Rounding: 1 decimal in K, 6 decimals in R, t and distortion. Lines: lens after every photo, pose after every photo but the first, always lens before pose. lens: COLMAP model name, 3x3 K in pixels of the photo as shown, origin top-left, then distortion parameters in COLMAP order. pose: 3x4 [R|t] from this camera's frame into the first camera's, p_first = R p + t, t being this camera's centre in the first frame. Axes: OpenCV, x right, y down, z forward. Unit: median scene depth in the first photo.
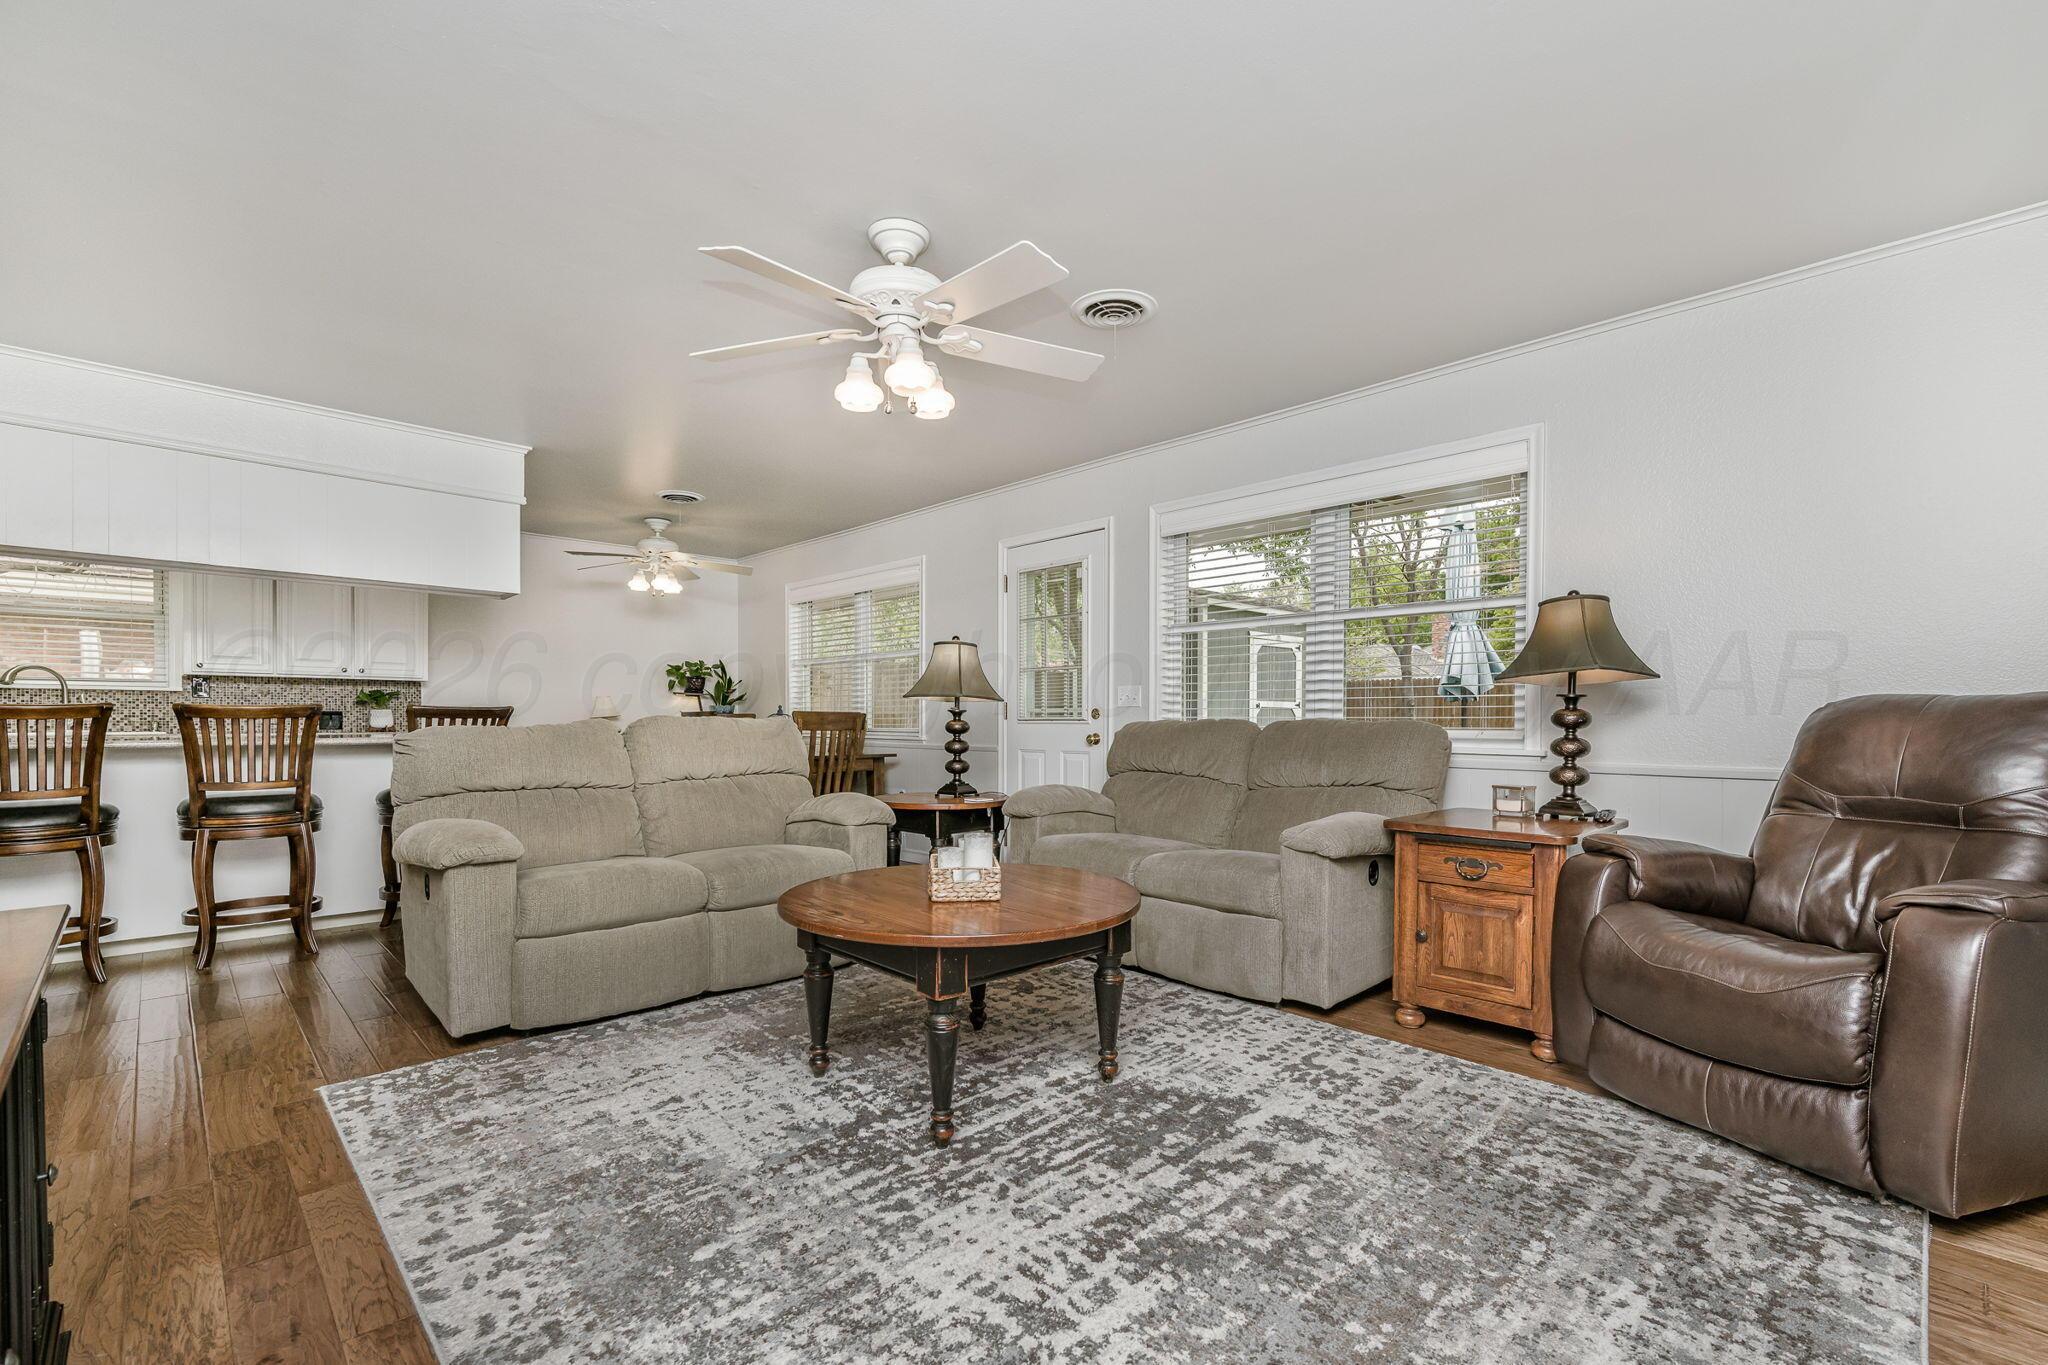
lens RADIAL K [[895.0, 0, 1022.3], [0, 895.0, 695.4], [0, 0, 1]] dist [-0.002127, 0.000121]
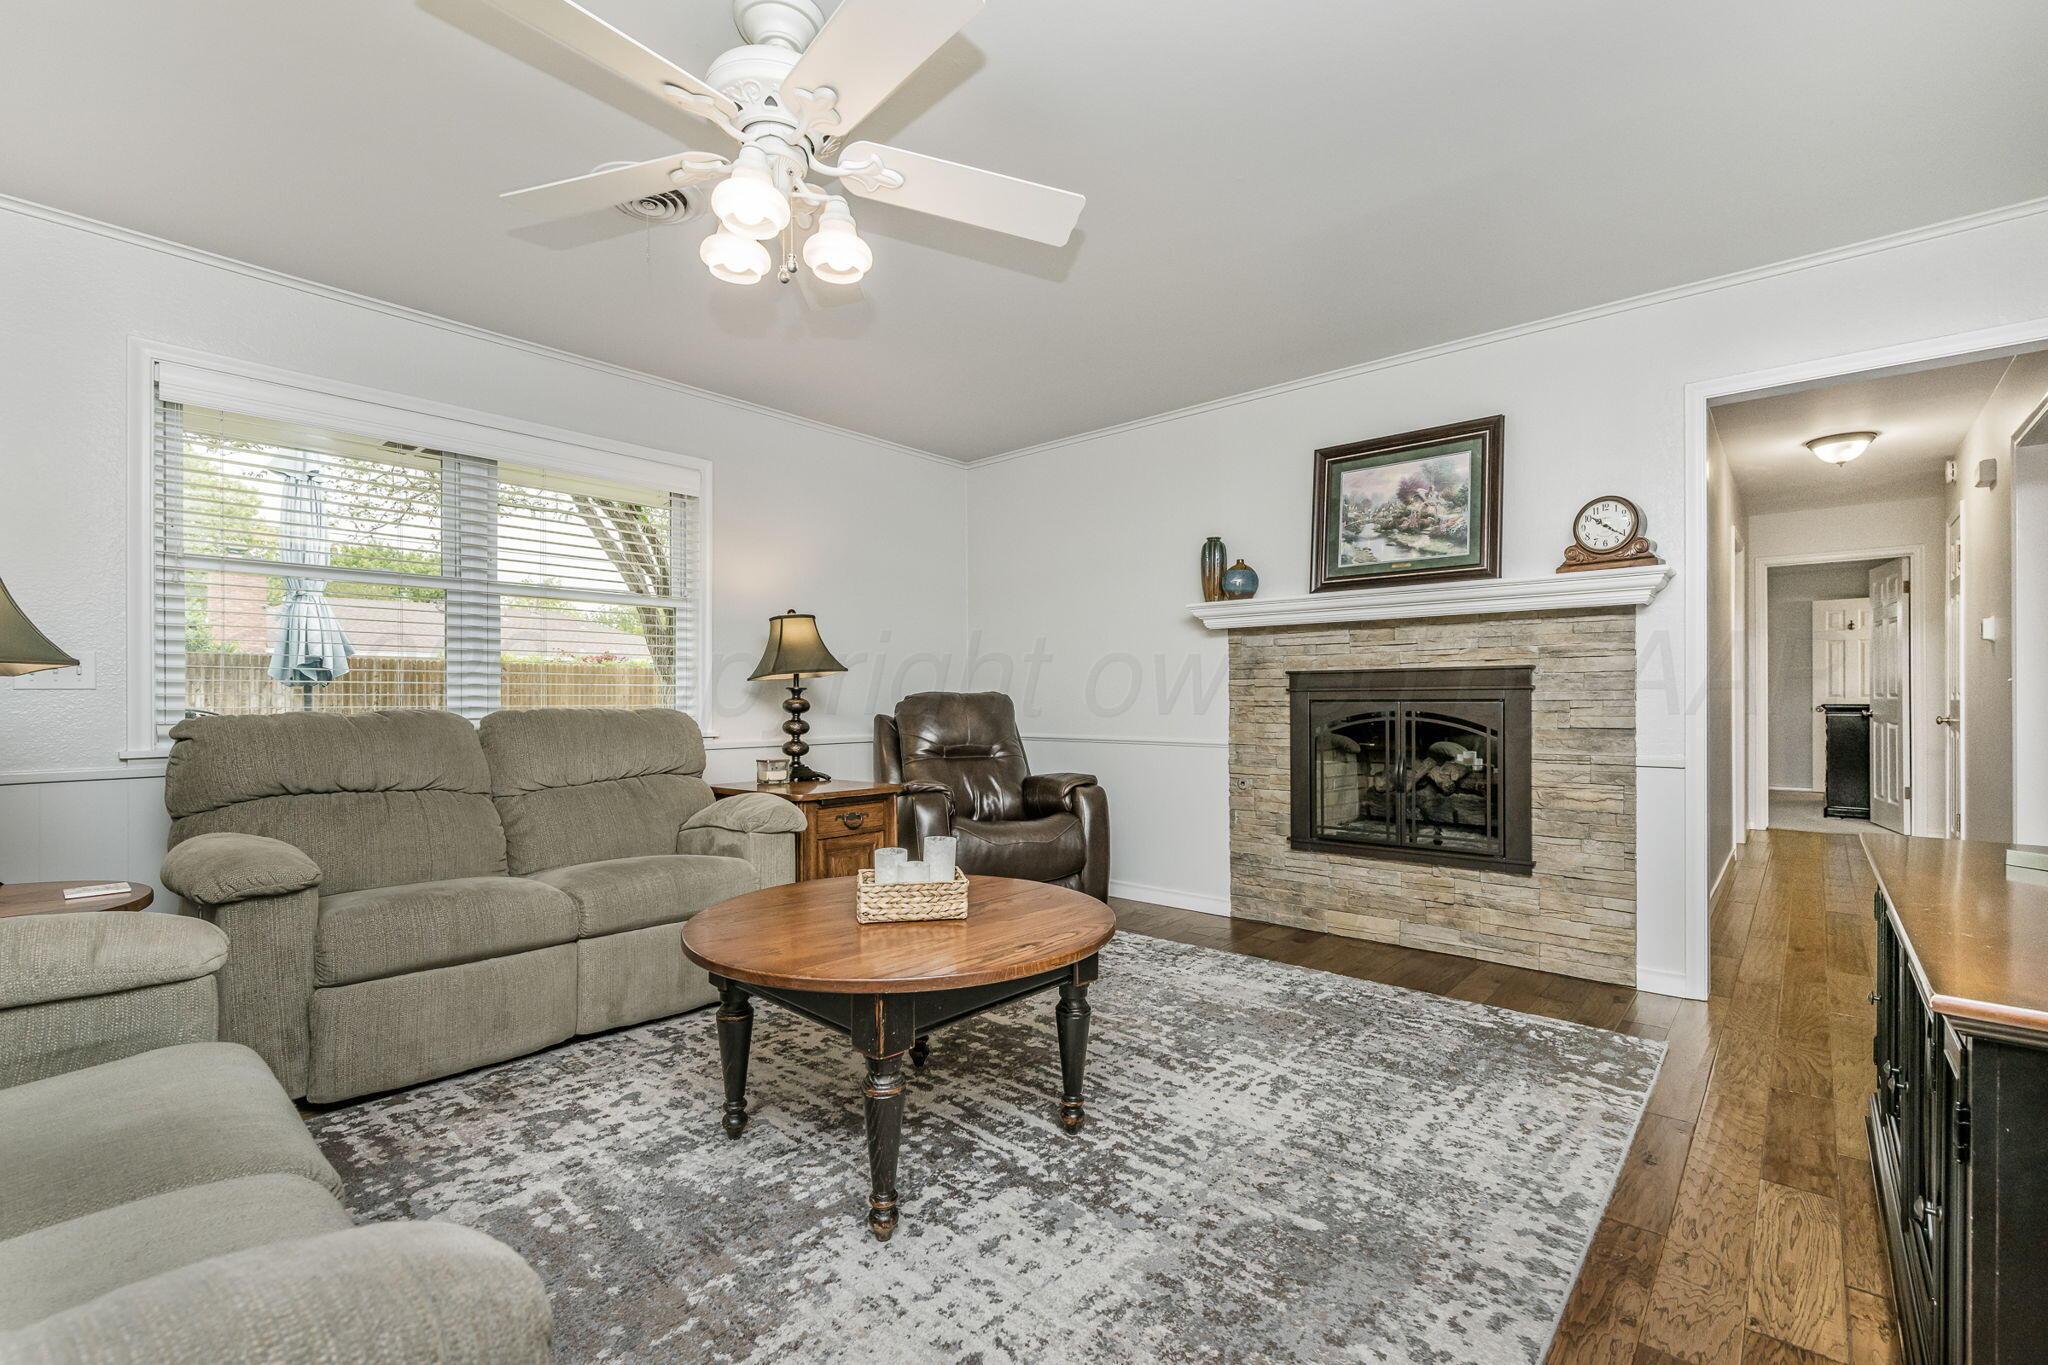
lens RADIAL K [[895.0, 0, 1022.3], [0, 895.0, 695.4], [0, 0, 1]] dist [-0.002127, 0.000121]
pose [[-0.075968, 0.003139, 0.997105, -1.159384], [-0.020612, 0.999776, -0.004718, 0.015785], [-0.996897, -0.020911, -0.075886, 1.207264]]
